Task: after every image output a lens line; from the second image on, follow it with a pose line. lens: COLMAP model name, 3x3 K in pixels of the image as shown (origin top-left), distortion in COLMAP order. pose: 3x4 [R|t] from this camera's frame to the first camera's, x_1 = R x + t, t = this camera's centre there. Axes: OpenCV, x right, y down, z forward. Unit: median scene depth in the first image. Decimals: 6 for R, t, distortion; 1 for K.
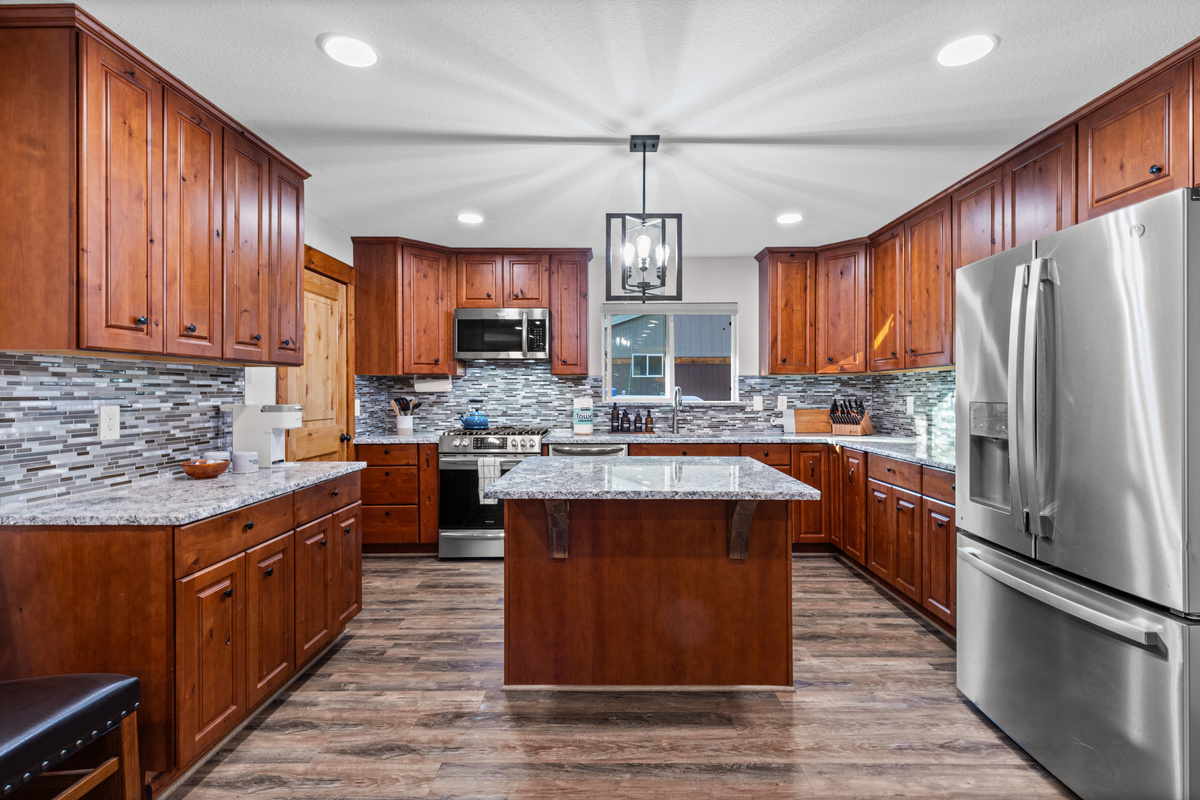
lens RADIAL K [[545.2, 0, 609.9], [0, 545.2, 390.4], [0, 0, 1]] dist [0.010023, -0.002671]
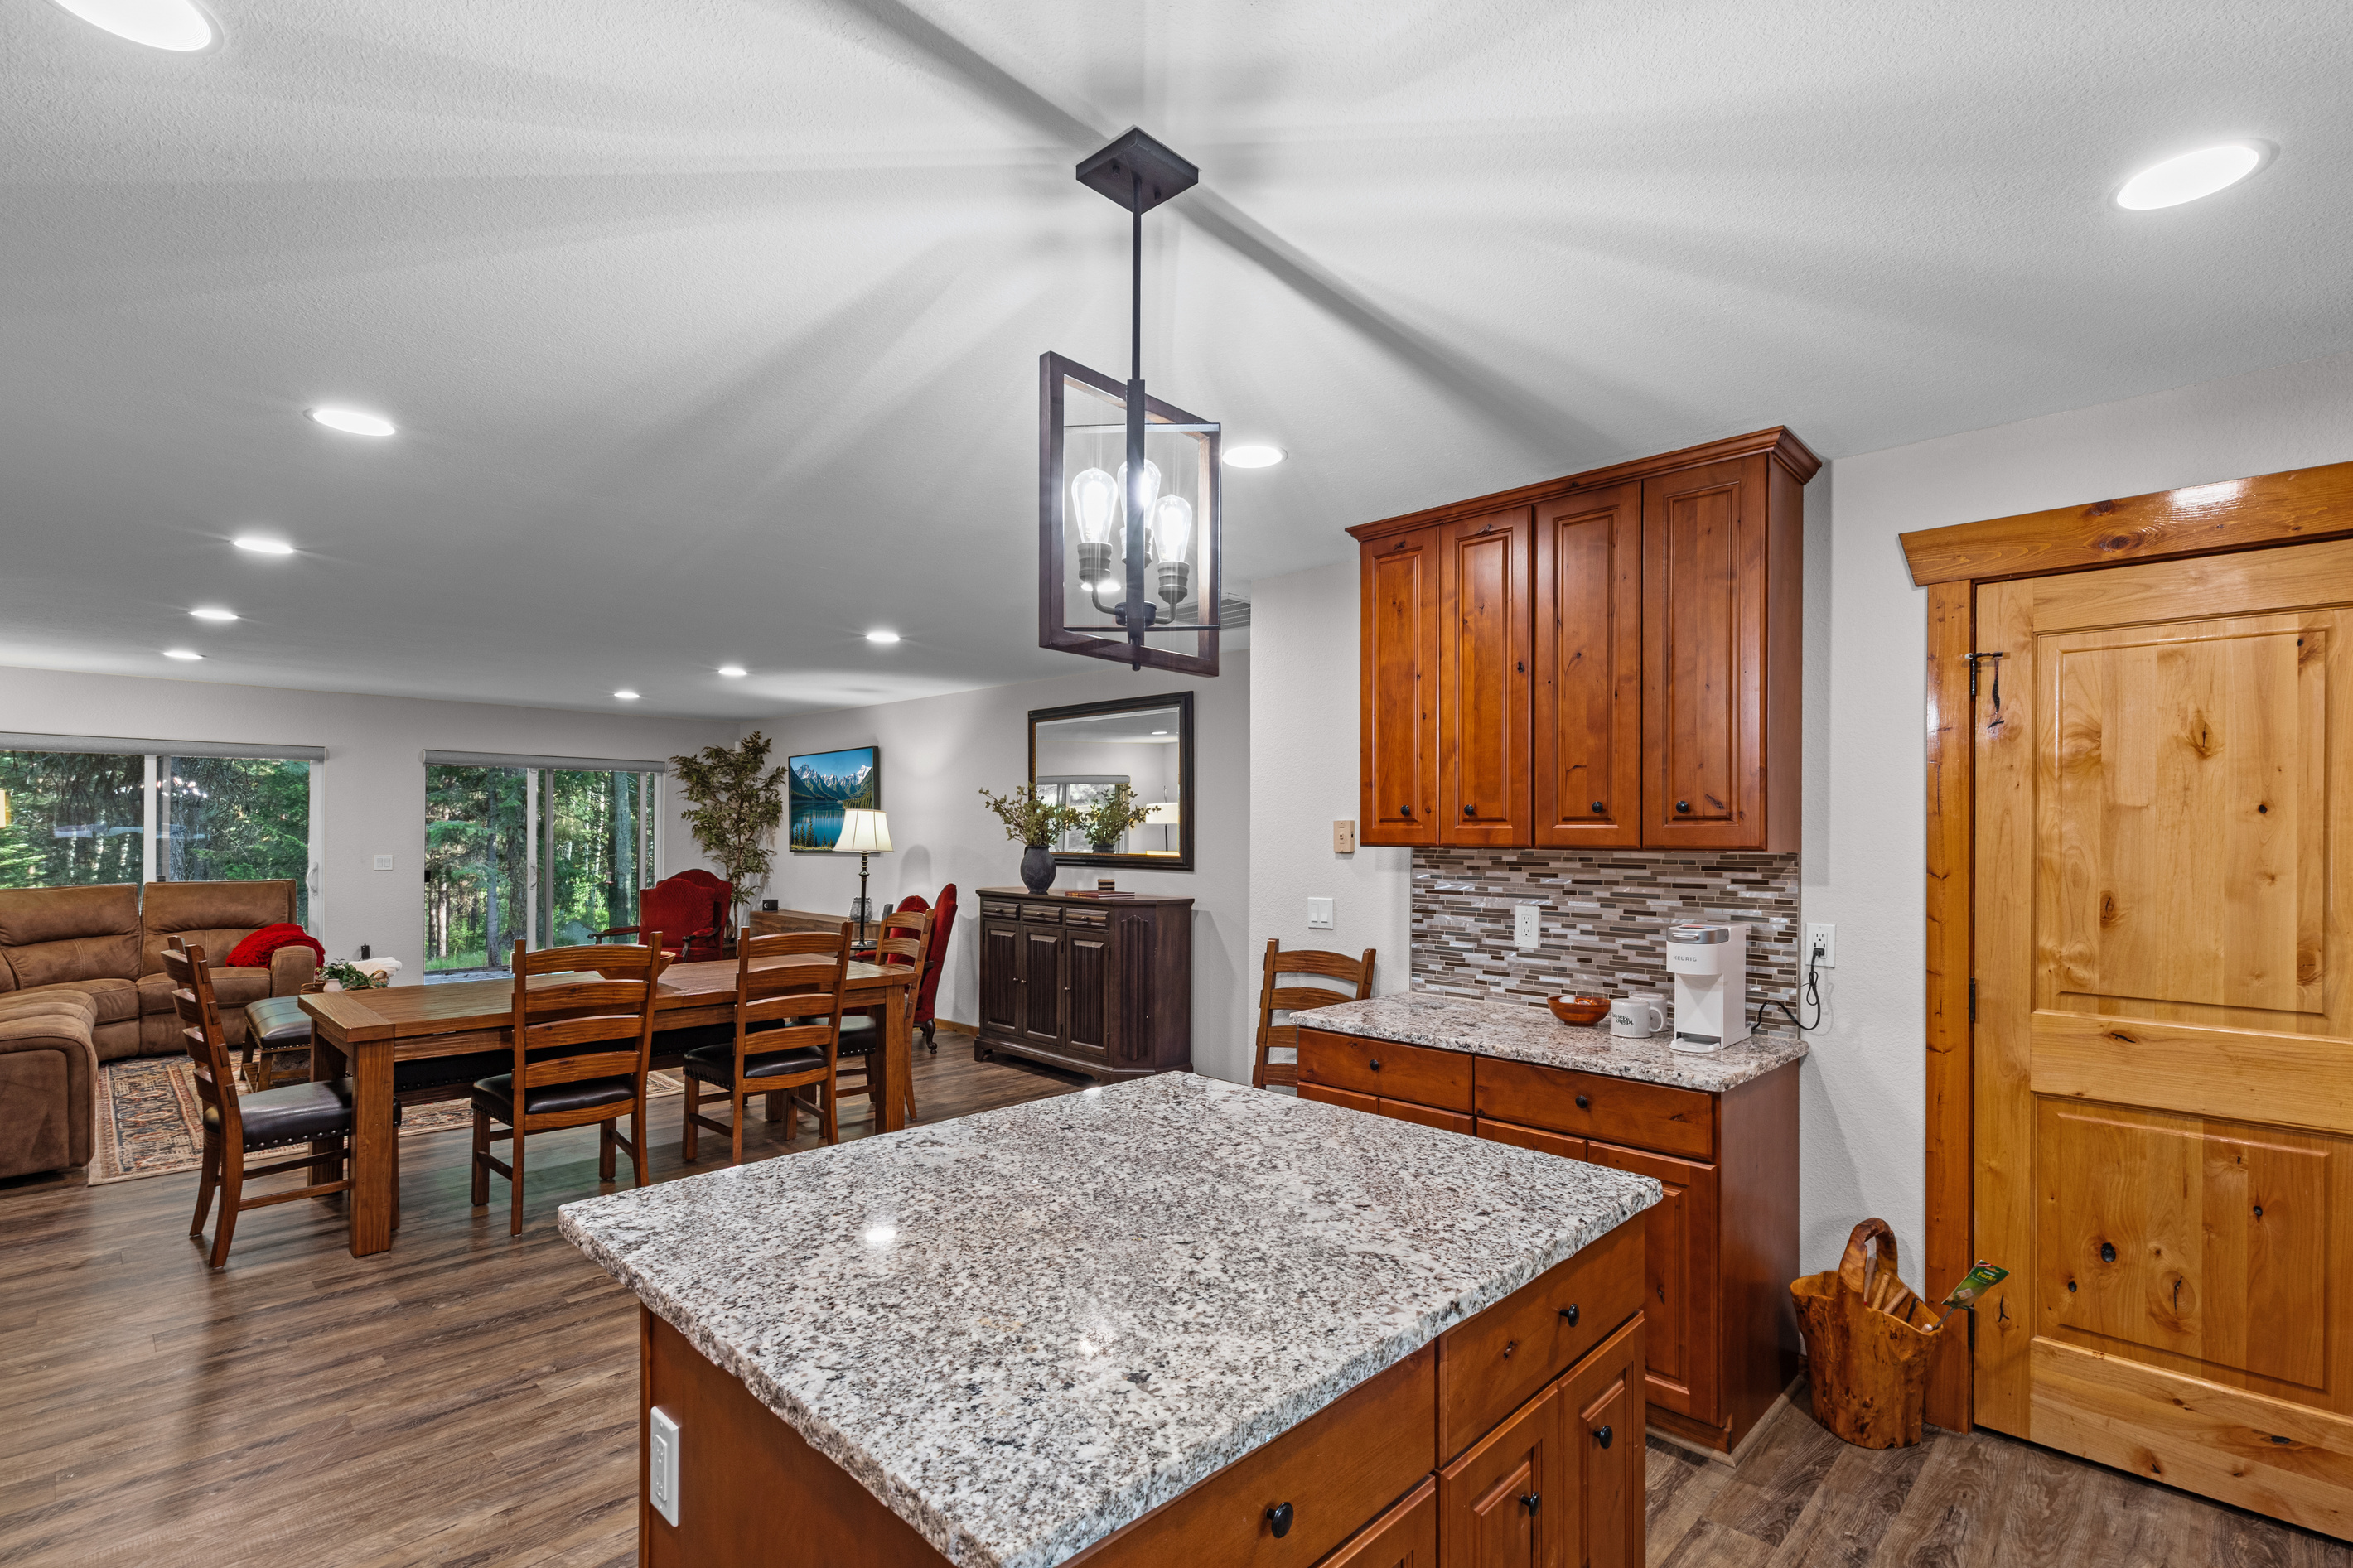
lens RADIAL K [[1068.9, 0, 1200.1], [0, 1068.9, 831.9], [0, 0, 1]] dist [0.010023, -0.002671]
pose [[-0.690215, -0.006943, -0.723571, 0.460878], [-0.005126, 0.999976, -0.004705, -0.057323], [0.723586, 0.000462, -0.690234, 1.376544]]
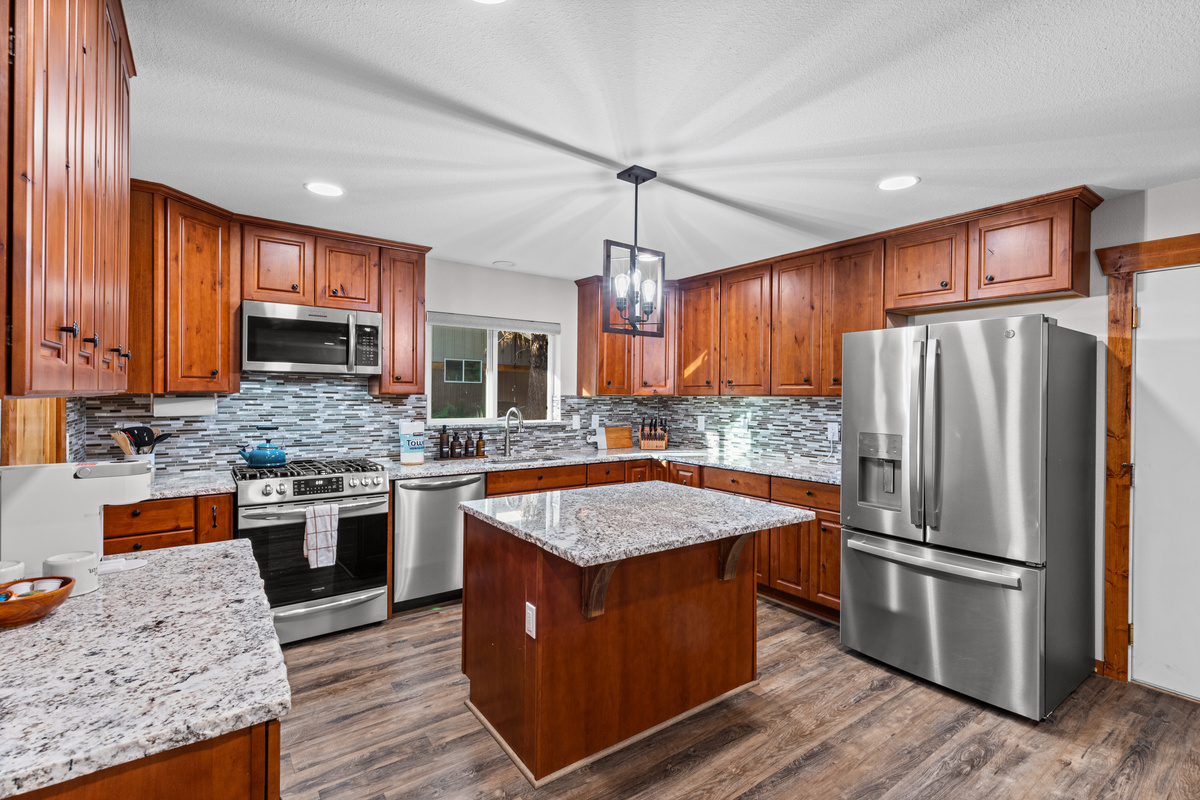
lens RADIAL K [[545.2, 0, 607.0], [0, 545.2, 396.2], [0, 0, 1]] dist [0.010023, -0.002671]
pose [[0.804198, 0.007970, 0.594308, -0.529037], [-0.011599, 0.999930, 0.002286, -0.051815], [-0.594248, -0.008731, 0.804234, 0.222747]]
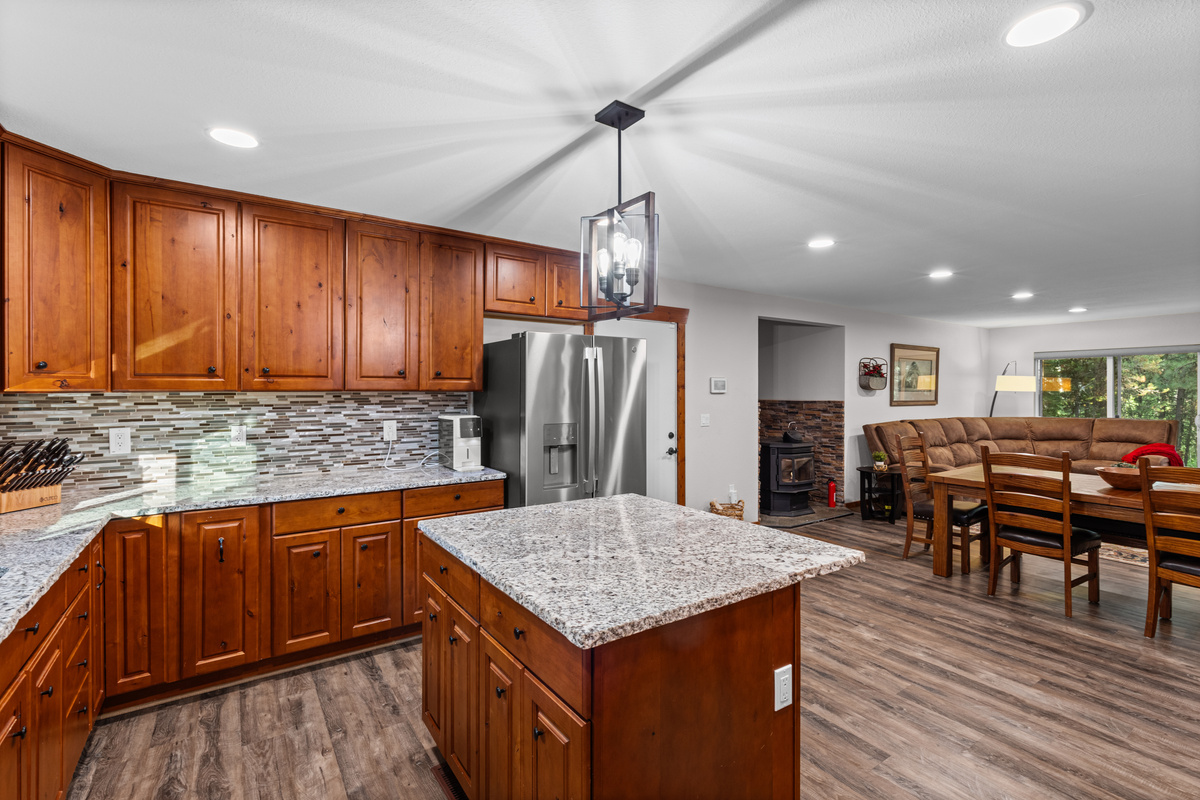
lens RADIAL K [[545.2, 0, 609.8], [0, 545.2, 391.1], [0, 0, 1]] dist [0.010023, -0.002671]
pose [[-0.575465, 0.000701, 0.817826, -0.535125], [-0.002655, 0.999993, -0.002725, -0.052653], [-0.817822, -0.003739, -0.575459, 1.373797]]
